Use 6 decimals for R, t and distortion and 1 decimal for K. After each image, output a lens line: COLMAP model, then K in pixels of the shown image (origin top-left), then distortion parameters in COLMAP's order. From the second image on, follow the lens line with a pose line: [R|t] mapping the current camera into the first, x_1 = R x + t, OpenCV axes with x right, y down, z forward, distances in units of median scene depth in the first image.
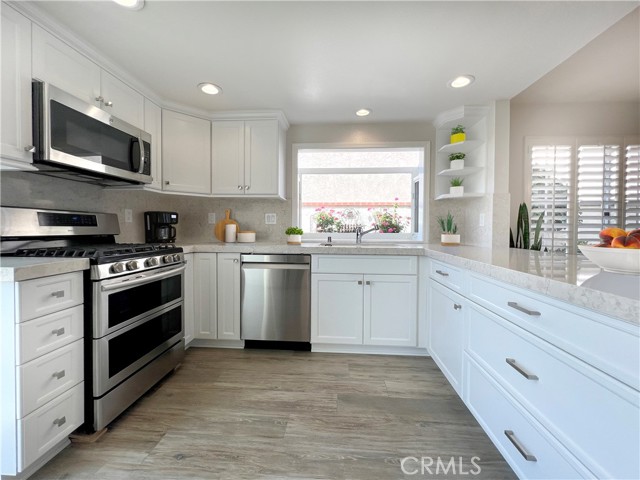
lens RADIAL K [[258.9, 0, 320.0], [0, 258.9, 240.0], [0, 0, 1]] dist [-0.000678, -0.000095]
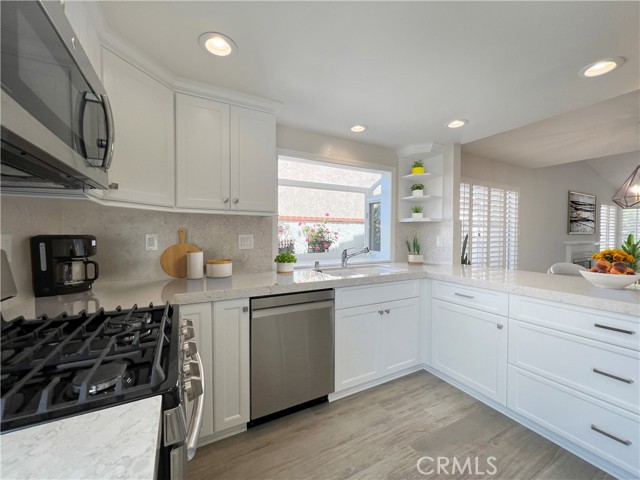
lens RADIAL K [[259.5, 0, 307.5], [0, 259.5, 245.2], [0, 0, 1]] dist [-0.001068, 0.000059]
pose [[0.848081, -0.026090, 0.529224, -0.492396], [0.023190, 0.999658, 0.012119, -0.086086], [-0.529359, 0.001995, 0.848396, 0.296689]]
